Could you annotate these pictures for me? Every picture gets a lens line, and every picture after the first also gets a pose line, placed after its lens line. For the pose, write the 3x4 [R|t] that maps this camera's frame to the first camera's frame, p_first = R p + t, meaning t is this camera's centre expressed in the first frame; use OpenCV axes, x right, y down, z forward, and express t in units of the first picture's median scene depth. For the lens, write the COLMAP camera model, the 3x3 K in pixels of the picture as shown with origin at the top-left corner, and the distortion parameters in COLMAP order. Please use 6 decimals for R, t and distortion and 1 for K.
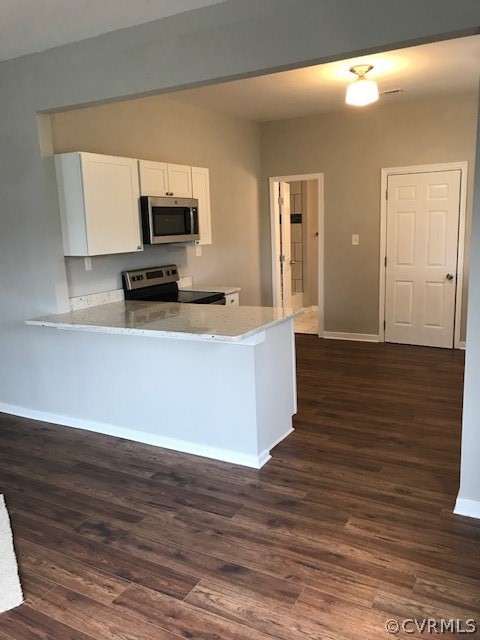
lens RADIAL K [[524.9, 0, 242.2], [0, 524.9, 319.6], [0, 0, 1]] dist [0.023665, -0.012768]
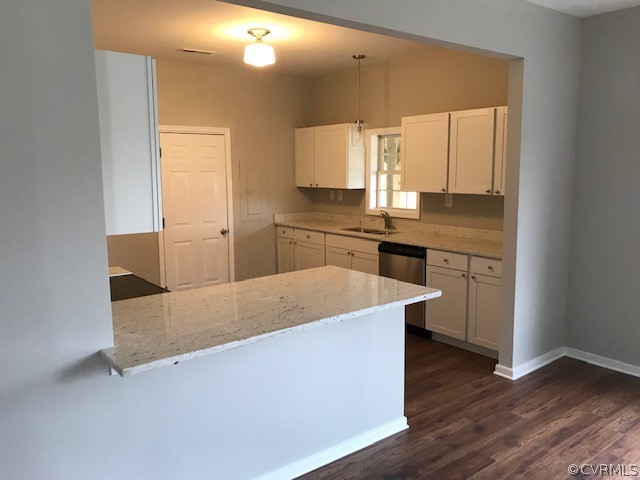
lens RADIAL K [[524.9, 0, 320.9], [0, 524.9, 234.6], [0, 0, 1]] dist [0.023665, -0.012768]
pose [[0.386926, -0.084899, 0.918194, -0.740645], [0.167357, 0.985681, 0.020615, -0.096097], [-0.906797, 0.145690, 0.395594, 0.583396]]
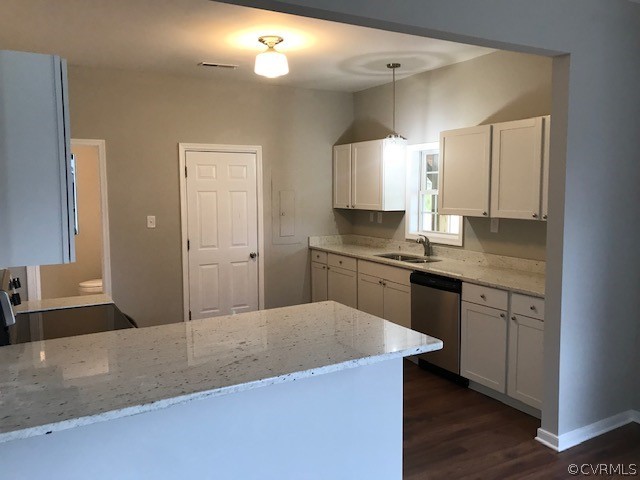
lens RADIAL K [[524.9, 0, 320.9], [0, 524.9, 234.6], [0, 0, 1]] dist [0.023665, -0.012768]
pose [[0.522097, -0.043267, 0.851788, -0.569783], [0.147811, 0.988190, -0.040405, -0.089486], [-0.839980, 0.146999, 0.522327, 0.524682]]
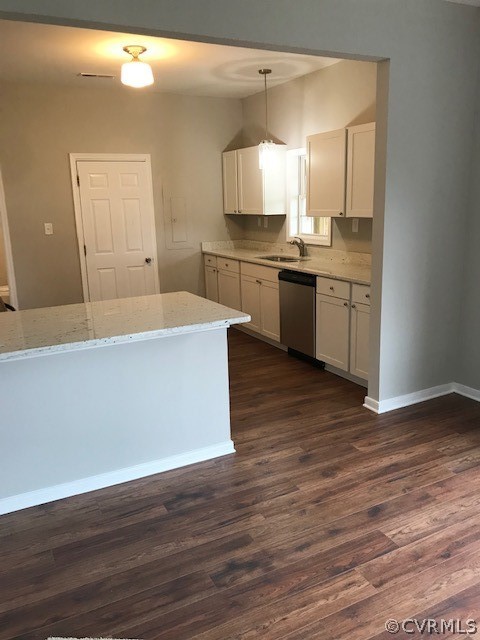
lens RADIAL K [[522.7, 0, 244.4], [0, 522.7, 321.3], [0, 0, 1]] dist [0.058712, -0.094128]
pose [[0.545679, -0.168760, 0.820825, -0.593874], [0.164401, 0.982036, 0.092612, -0.035485], [-0.821710, 0.084408, 0.563621, 0.341477]]
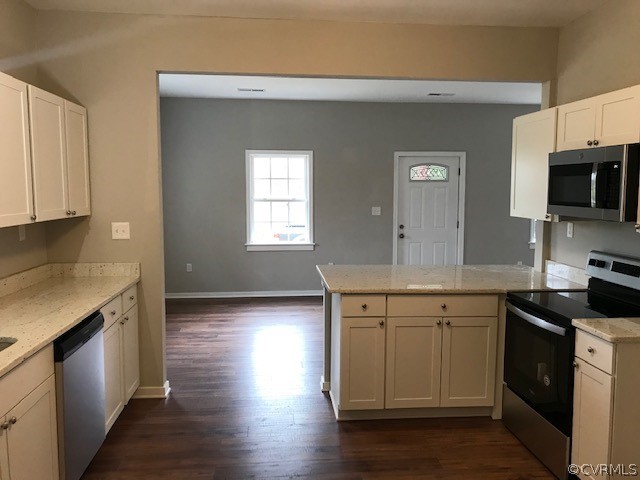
lens RADIAL K [[524.3, 0, 321.7], [0, 524.3, 239.0], [0, 0, 1]] dist [0.016165, 0.003494]
pose [[-0.819777, 0.092666, -0.565135, 0.579755], [-0.080206, 0.958518, 0.273515, -0.318622], [0.567038, 0.269549, -0.778339, 1.551051]]
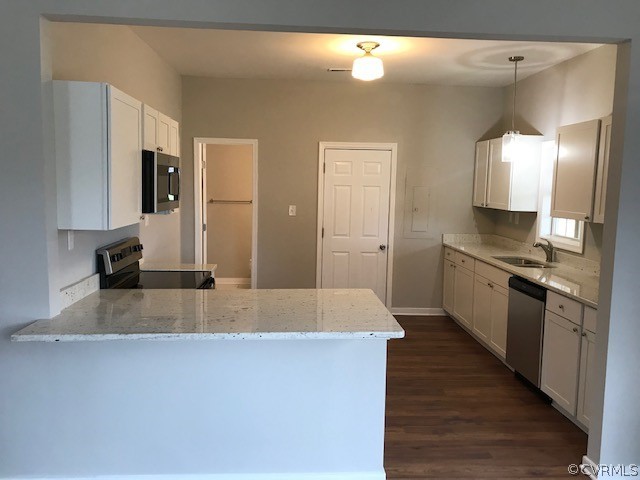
lens RADIAL K [[524.9, 0, 320.9], [0, 524.9, 234.6], [0, 0, 1]] dist [0.023665, -0.012768]
pose [[0.837253, -0.000467, 0.546815, -0.423097], [0.051594, 0.995606, -0.078147, -0.045584], [-0.544376, 0.093641, 0.833598, 0.265101]]
